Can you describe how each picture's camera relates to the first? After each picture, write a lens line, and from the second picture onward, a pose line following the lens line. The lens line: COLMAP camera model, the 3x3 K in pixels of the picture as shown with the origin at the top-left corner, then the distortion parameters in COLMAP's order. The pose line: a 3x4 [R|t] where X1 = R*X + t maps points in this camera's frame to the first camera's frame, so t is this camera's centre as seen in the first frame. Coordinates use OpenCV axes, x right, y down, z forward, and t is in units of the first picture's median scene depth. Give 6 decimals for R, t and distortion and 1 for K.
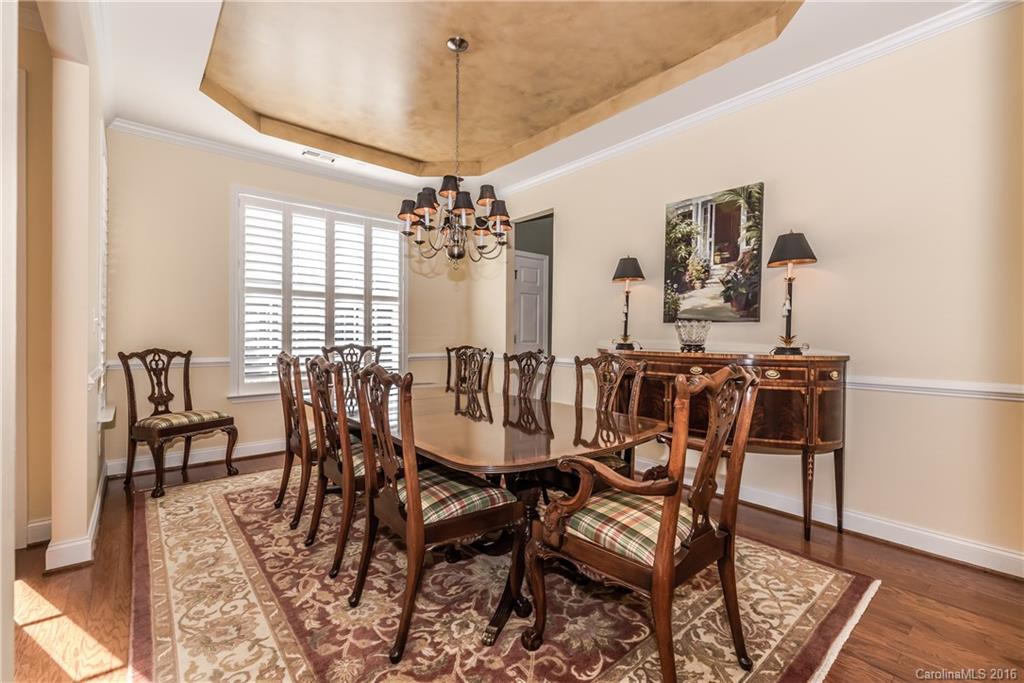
lens RADIAL K [[450.3, 0, 514.2], [0, 450.3, 341.6], [0, 0, 1]] dist [0.002083, -0.001229]
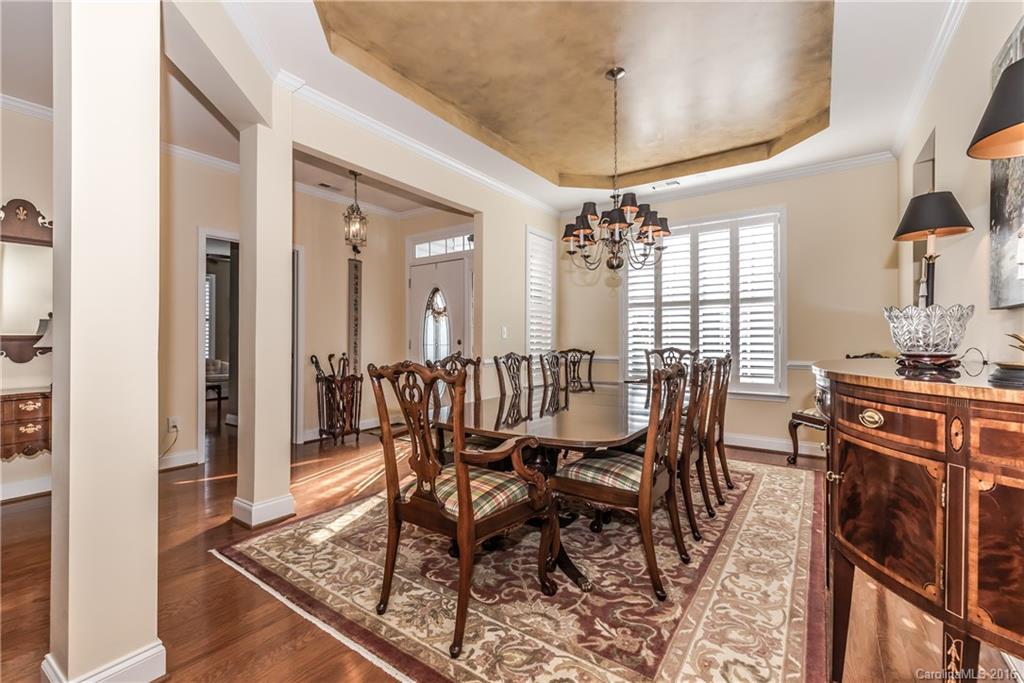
lens RADIAL K [[450.3, 0, 508.0], [0, 450.3, 341.5], [0, 0, 1]] dist [0.002083, -0.001229]
pose [[0.224864, -0.003434, -0.974384, 0.823859], [-0.011114, 0.999920, -0.006089, 0.002310], [0.974327, 0.012199, 0.224808, 0.479985]]
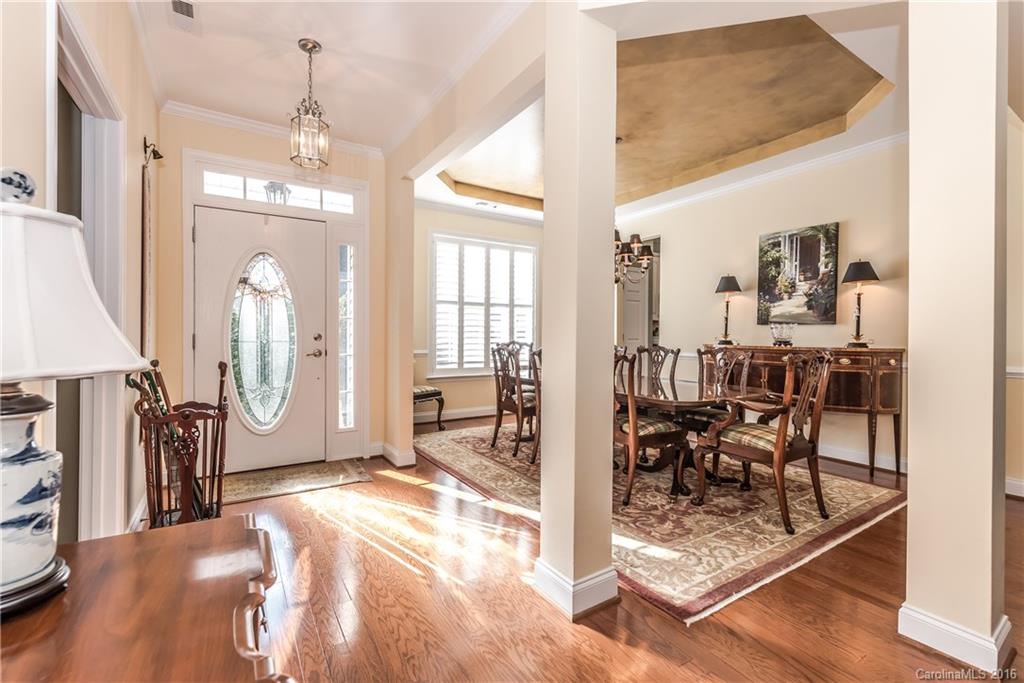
lens RADIAL K [[450.3, 0, 504.0], [0, 450.3, 338.3], [0, 0, 1]] dist [0.002083, -0.001229]
pose [[0.989642, -0.000821, -0.143557, -0.250801], [0.000360, 0.999995, -0.003243, 0.002720], [0.143559, 0.003158, 0.989637, -0.489193]]
